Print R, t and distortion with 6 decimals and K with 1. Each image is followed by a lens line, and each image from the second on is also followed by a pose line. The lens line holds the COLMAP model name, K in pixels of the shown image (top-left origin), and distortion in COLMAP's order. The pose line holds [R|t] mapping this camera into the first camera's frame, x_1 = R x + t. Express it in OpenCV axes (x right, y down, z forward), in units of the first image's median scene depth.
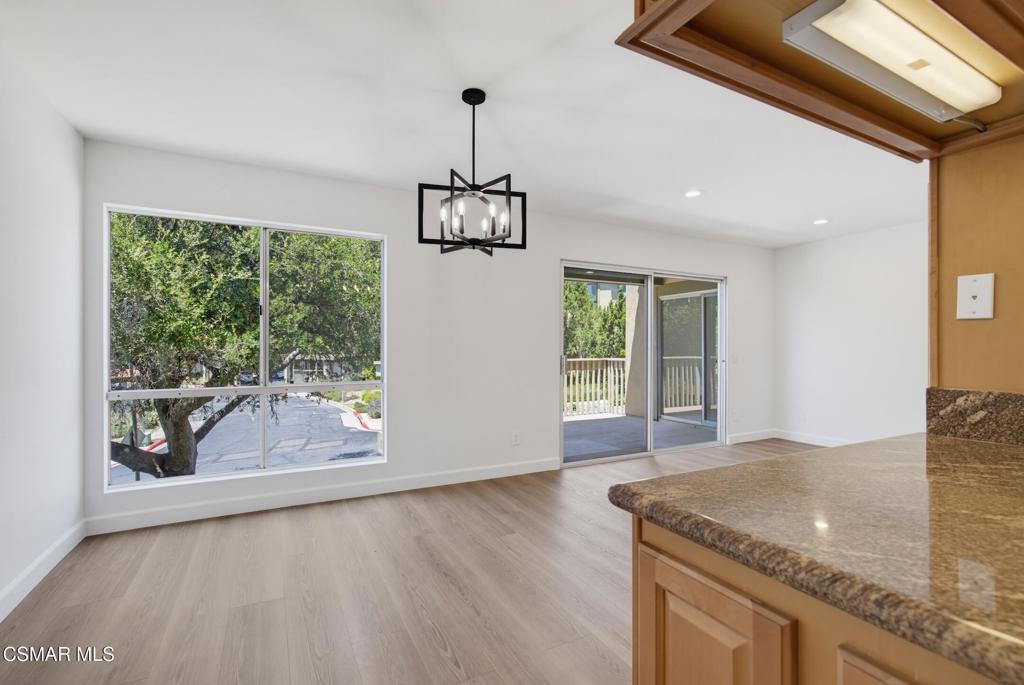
lens RADIAL K [[463.6, 0, 512.8], [0, 463.6, 343.6], [0, 0, 1]] dist [0.002525, -0.000457]
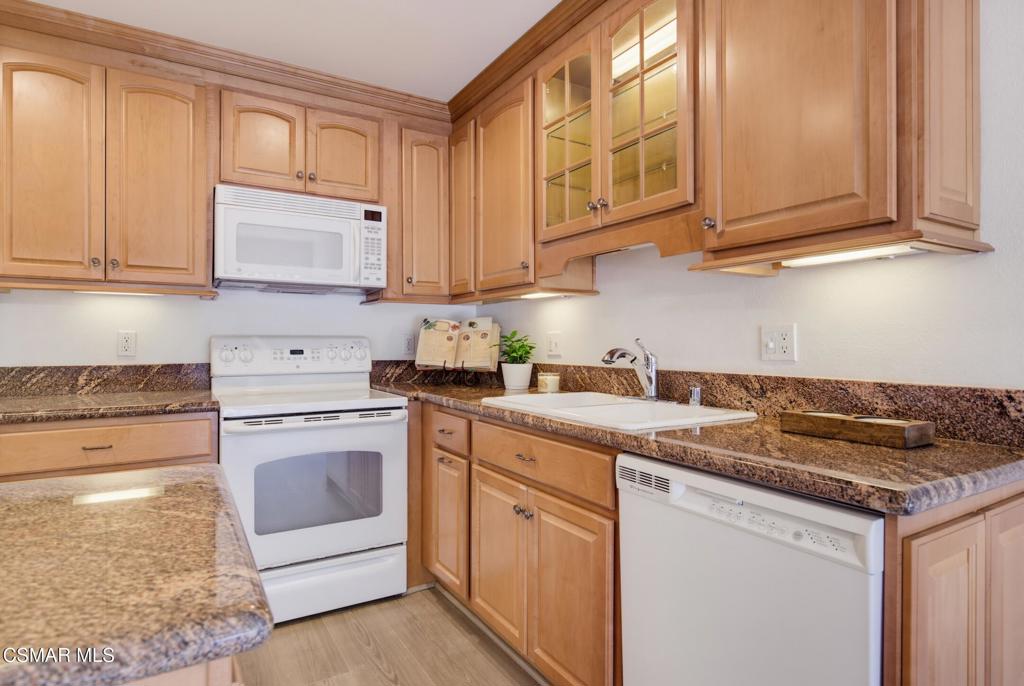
lens RADIAL K [[554.1, 0, 509.0], [0, 554.1, 341.4], [0, 0, 1]] dist [-0.001088, -0.000461]
pose [[-0.999158, -0.001218, -0.041002, -0.004421], [-0.000921, 0.999973, -0.007267, 0.005225], [0.041010, -0.007223, -0.999133, 0.348105]]
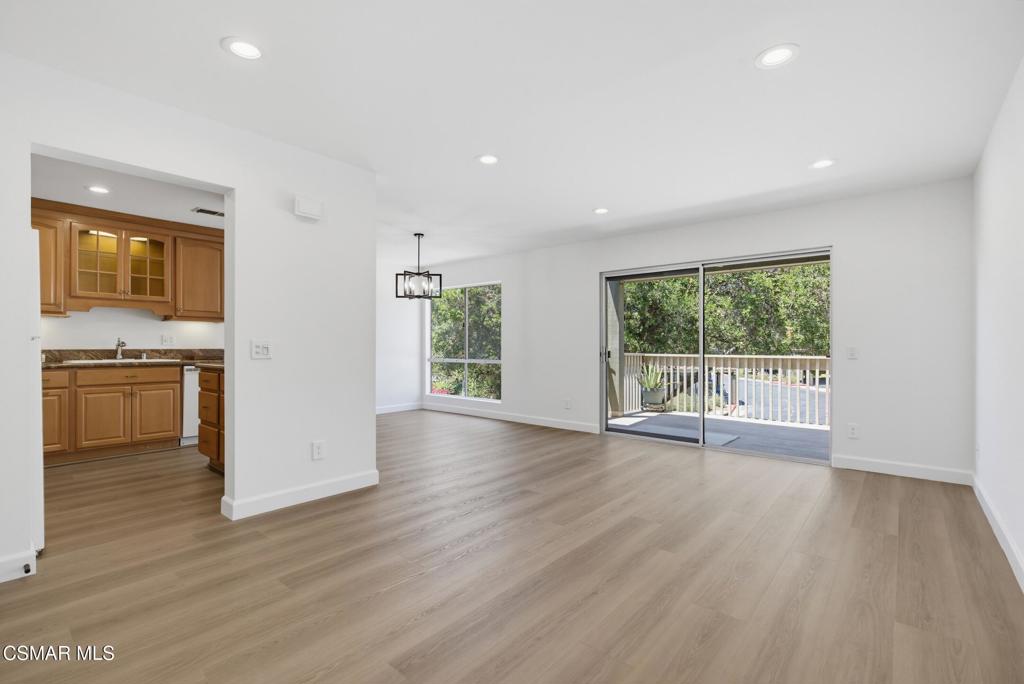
lens RADIAL K [[463.6, 0, 508.1], [0, 463.6, 345.6], [0, 0, 1]] dist [0.002525, -0.000457]
pose [[0.360550, -0.003016, -0.932735, 1.487738], [0.004443, 0.999989, -0.001516, 0.027270], [0.932729, -0.003598, 0.360560, 0.355096]]
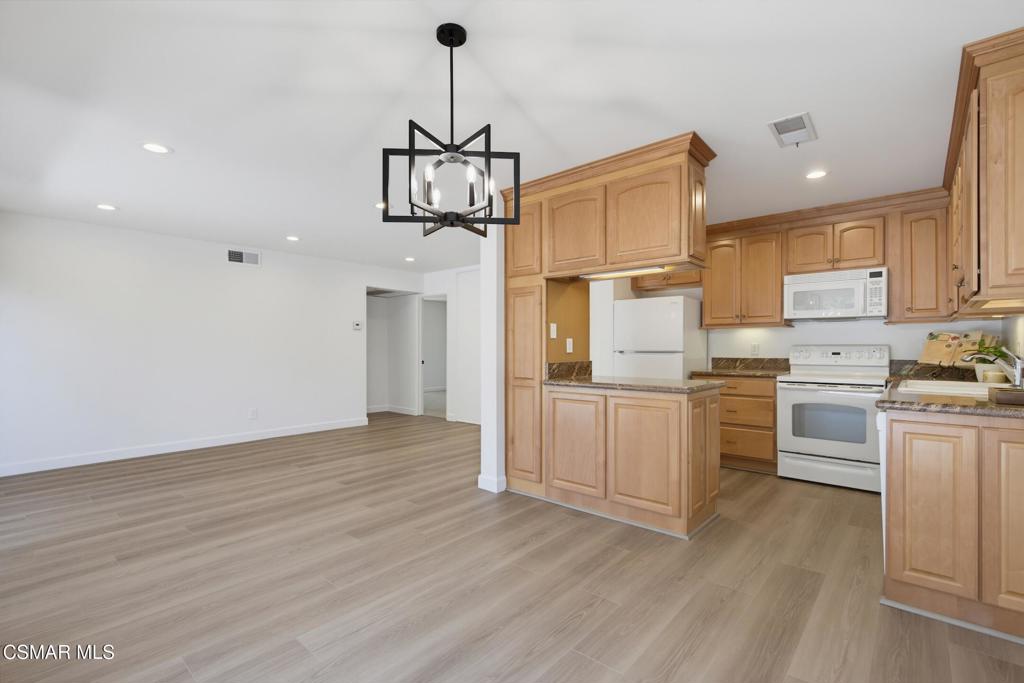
lens RADIAL K [[463.6, 0, 515.5], [0, 463.6, 348.0], [0, 0, 1]] dist [0.002525, -0.000457]
pose [[-0.355840, -0.002457, 0.934544, -0.558188], [-0.003869, 0.999992, 0.001156, 0.002022], [-0.934539, -0.003205, -0.355847, 0.754647]]
